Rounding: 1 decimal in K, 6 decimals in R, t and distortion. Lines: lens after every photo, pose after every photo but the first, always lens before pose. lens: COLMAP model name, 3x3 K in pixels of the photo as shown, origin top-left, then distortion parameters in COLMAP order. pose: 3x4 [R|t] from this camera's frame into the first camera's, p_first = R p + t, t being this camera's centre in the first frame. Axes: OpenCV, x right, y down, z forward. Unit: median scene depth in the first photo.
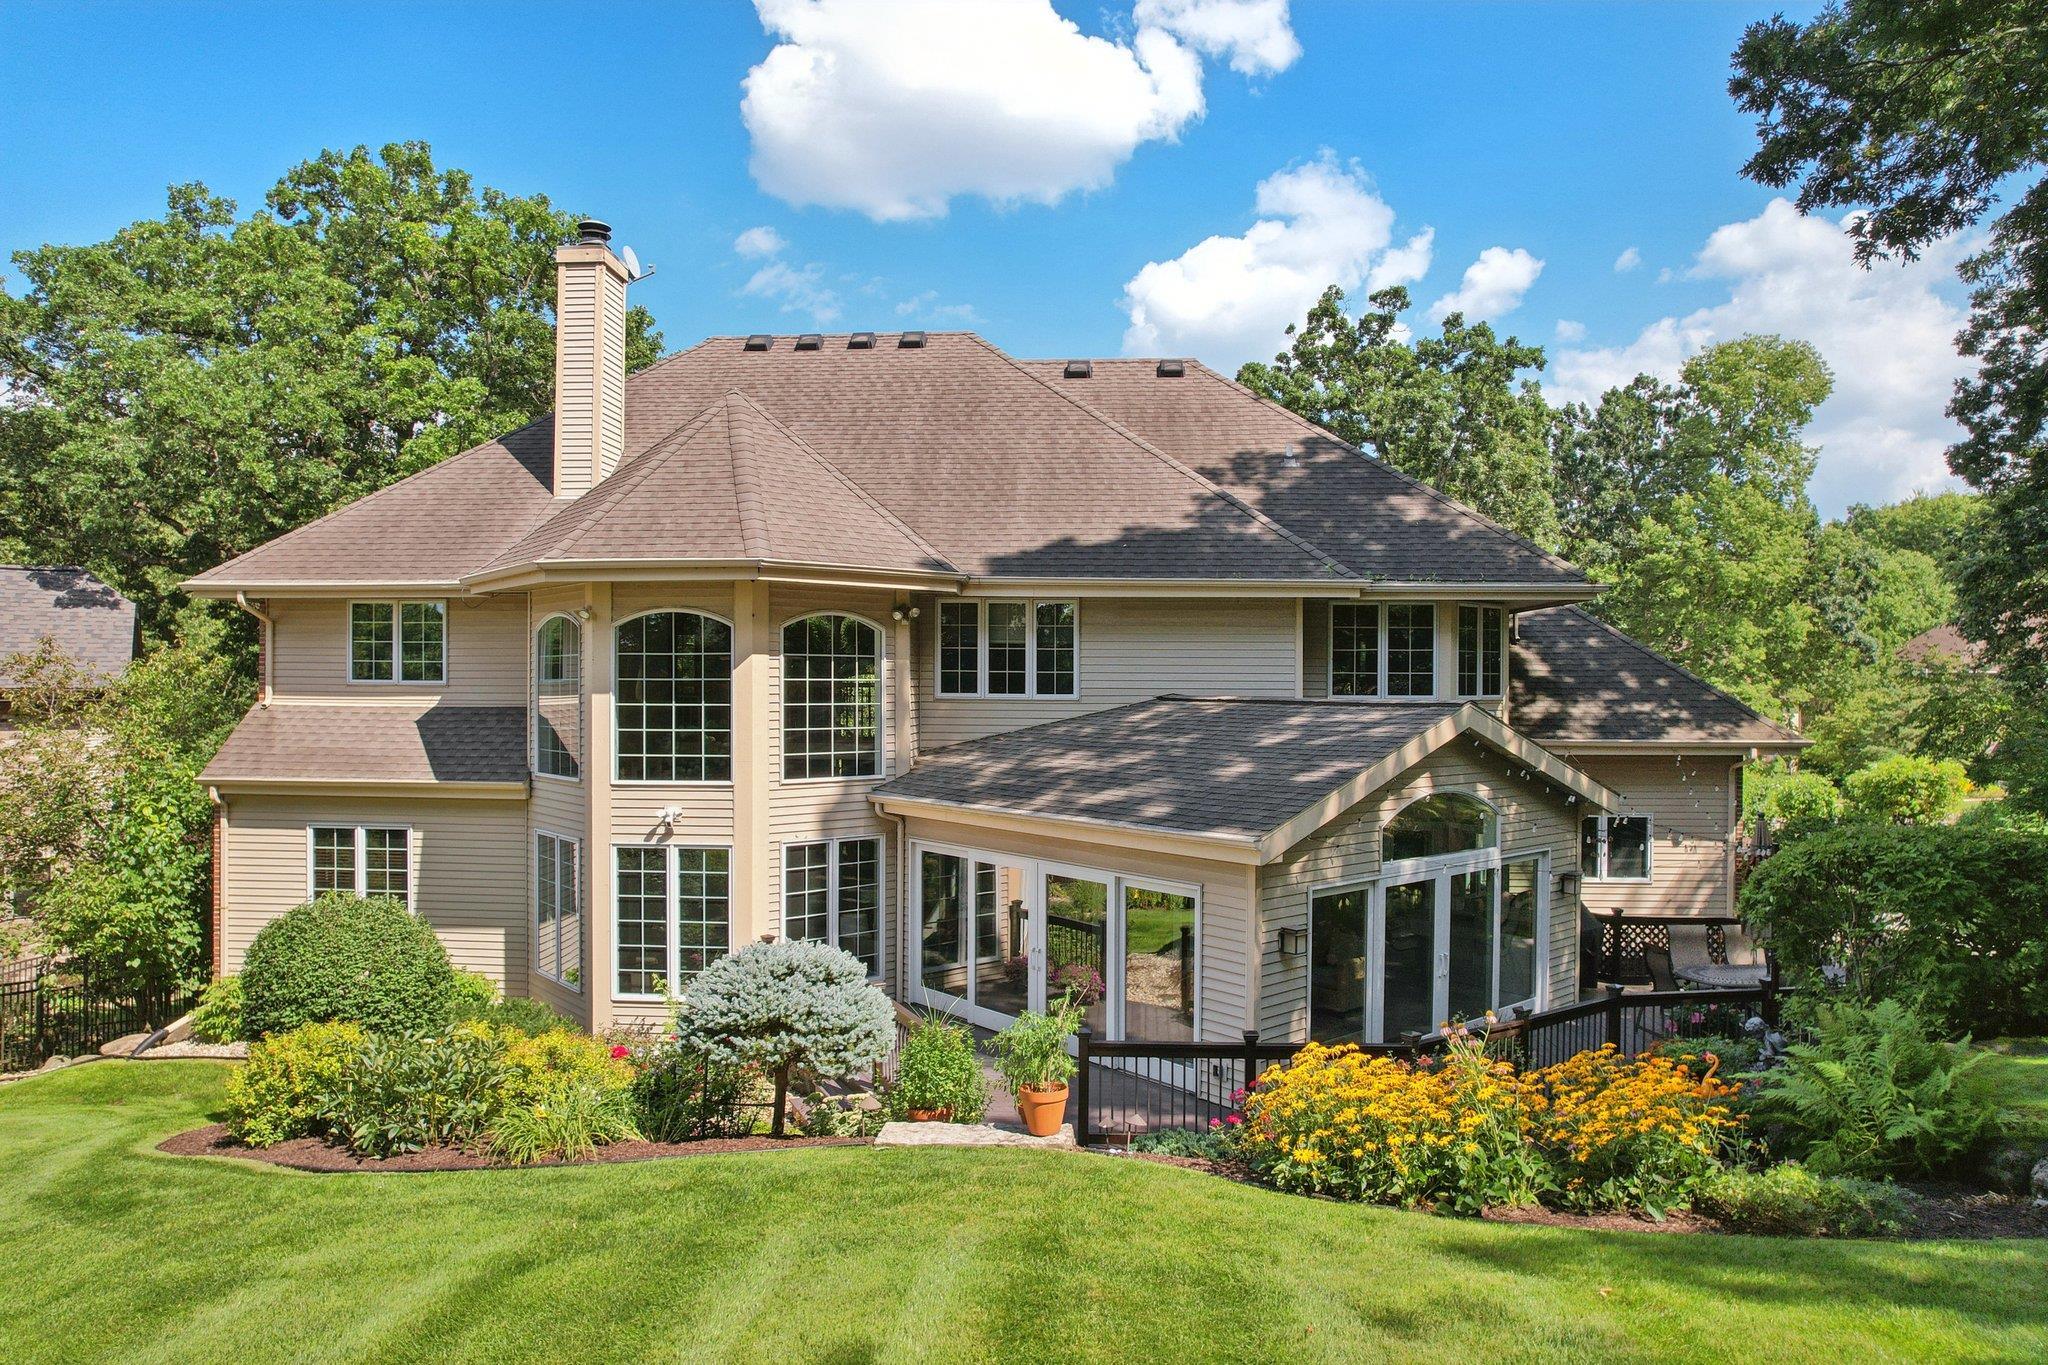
lens RADIAL K [[1292.5, 0, 1024.0], [0, 1292.5, 682.5], [0, 0, 1]] dist [-0.042997, 0.060023]
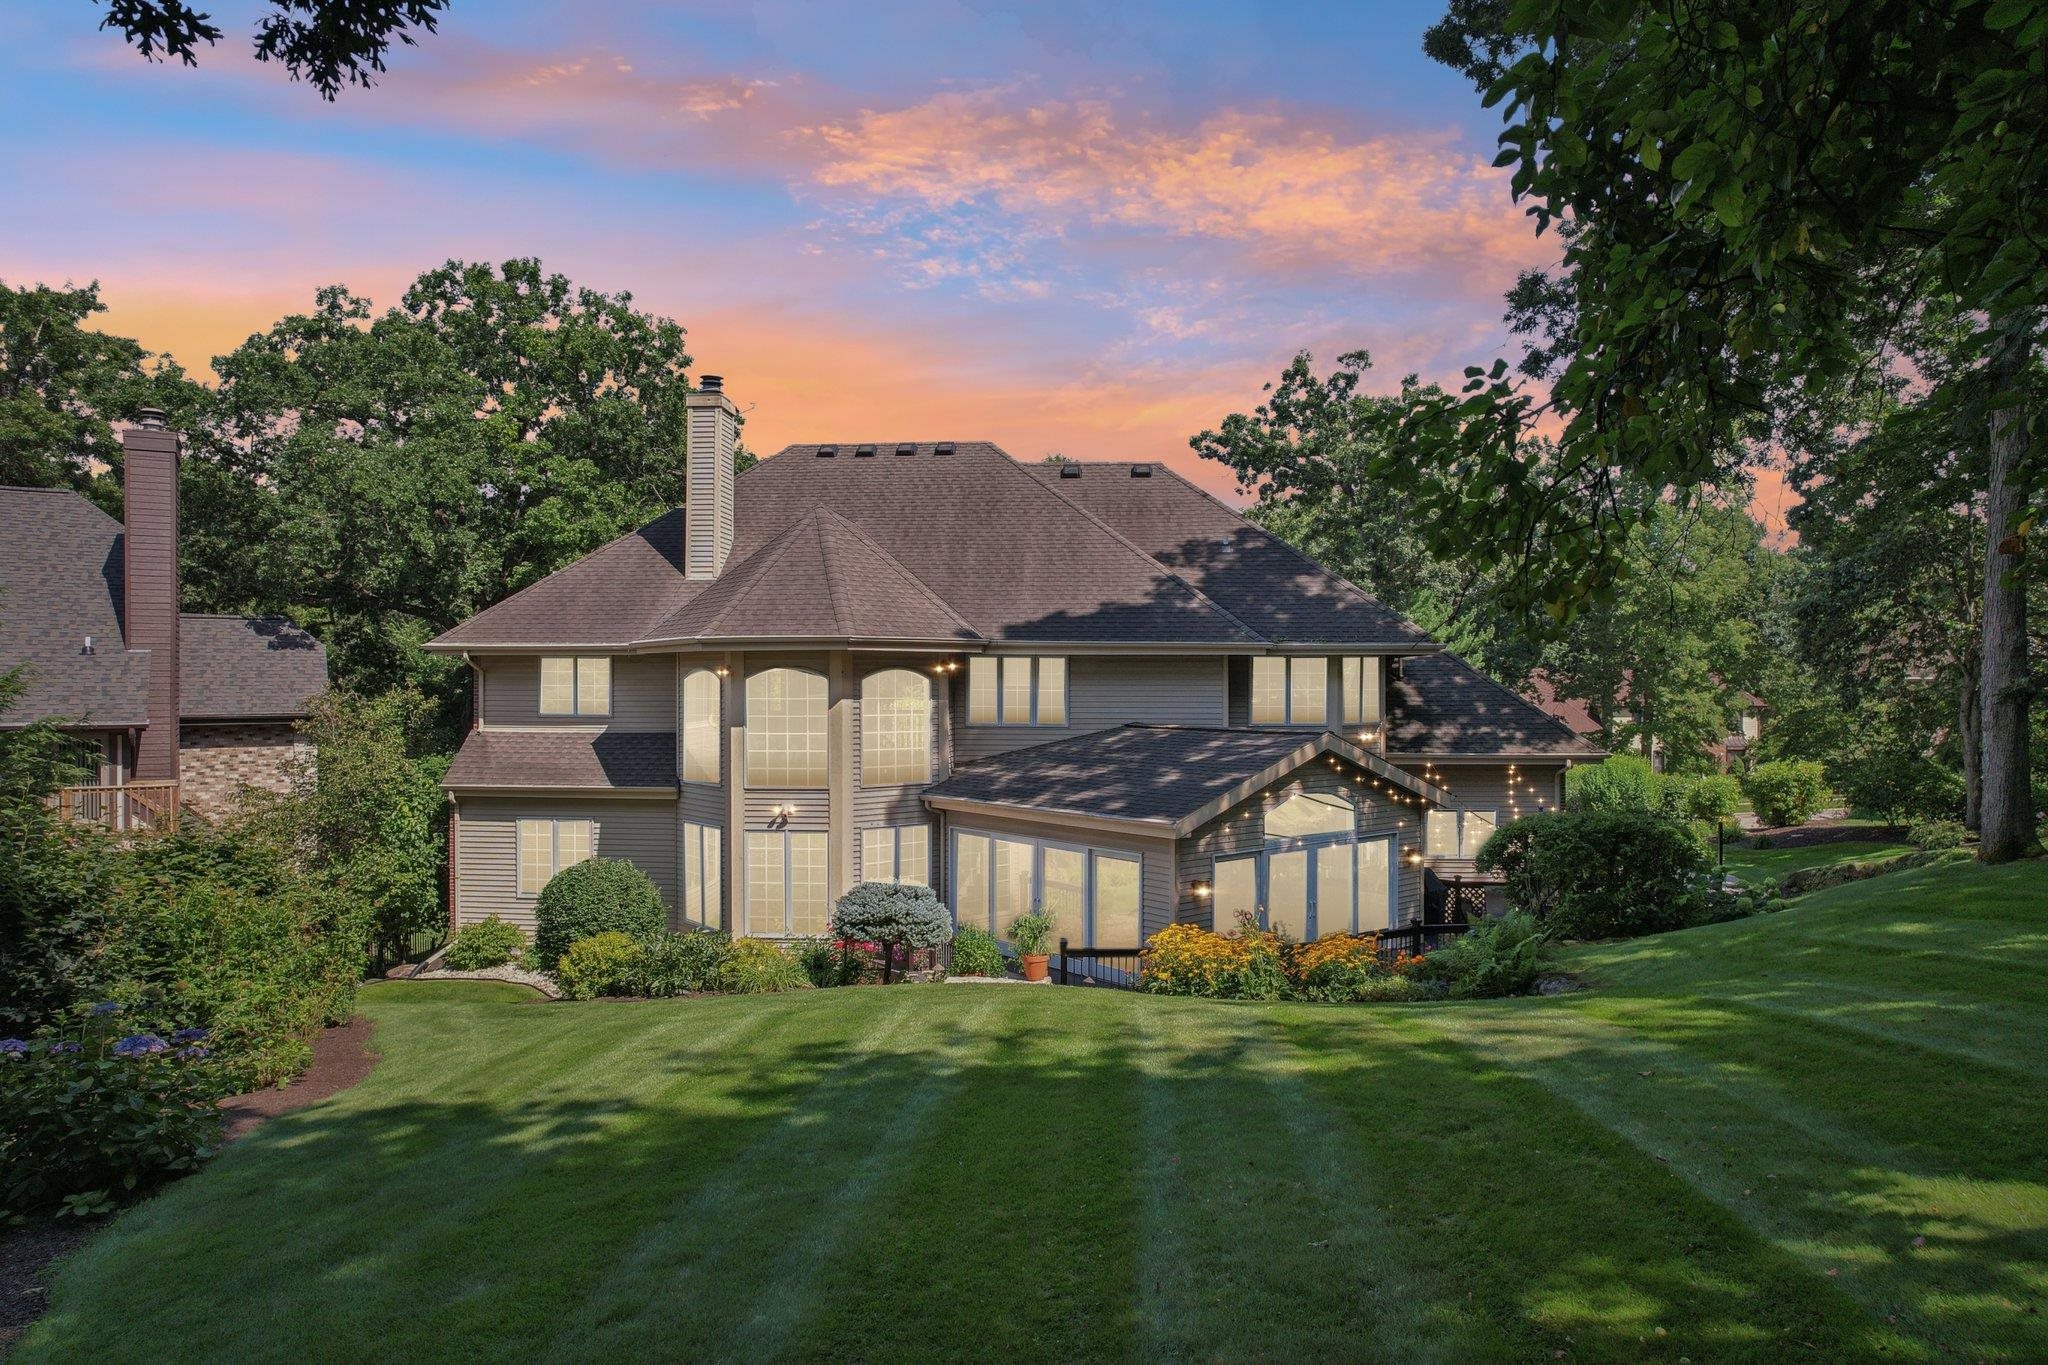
lens RADIAL K [[1261.0, 0, 1024.0], [0, 1261.0, 682.5], [0, 0, 1]] dist [-0.011212, -0.000820]
pose [[0.999921, -0.003983, -0.011900, 0.009564], [0.003960, 0.999990, -0.001911, -0.029336], [0.011907, 0.001864, 0.999927, -0.332910]]
